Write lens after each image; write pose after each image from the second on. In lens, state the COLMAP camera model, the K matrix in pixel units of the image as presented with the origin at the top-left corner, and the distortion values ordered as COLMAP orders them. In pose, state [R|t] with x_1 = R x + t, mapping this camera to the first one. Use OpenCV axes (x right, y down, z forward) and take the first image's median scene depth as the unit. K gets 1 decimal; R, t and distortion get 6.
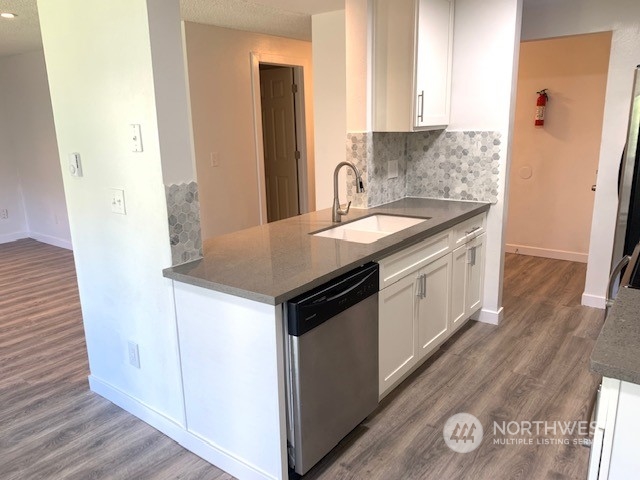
lens RADIAL K [[485.3, 0, 322.3], [0, 485.3, 237.4], [0, 0, 1]] dist [0.005415, -0.007621]
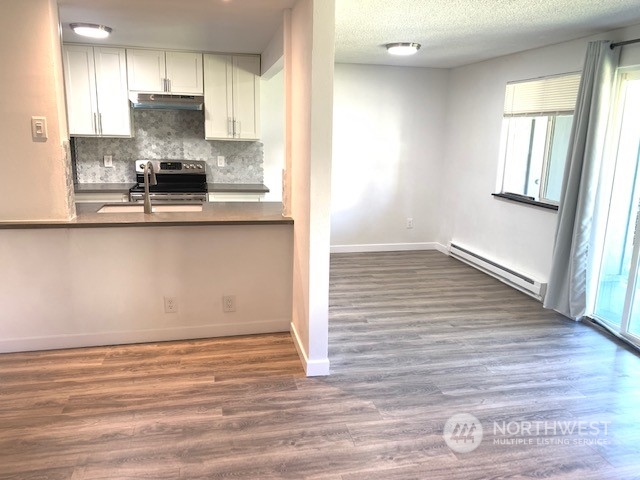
lens RADIAL K [[485.3, 0, 320.7], [0, 485.3, 242.4], [0, 0, 1]] dist [0.005415, -0.007621]
pose [[-0.757108, -0.136825, 0.638801, -0.953946], [0.154448, 0.912614, 0.378525, -0.316441], [-0.634771, 0.385246, -0.669815, 1.388112]]
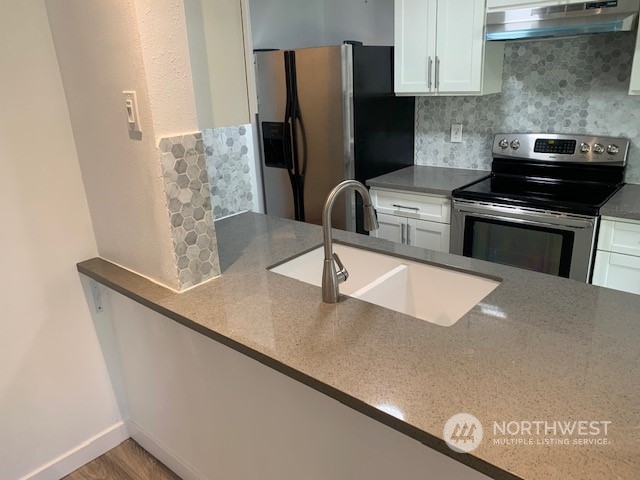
lens RADIAL K [[485.3, 0, 315.9], [0, 485.3, 239.8], [0, 0, 1]] dist [0.005415, -0.007621]
pose [[0.082481, -0.299835, 0.950419, -0.396039], [0.287709, 0.920227, 0.265342, -0.207689], [-0.954160, 0.251558, 0.162166, 0.811770]]
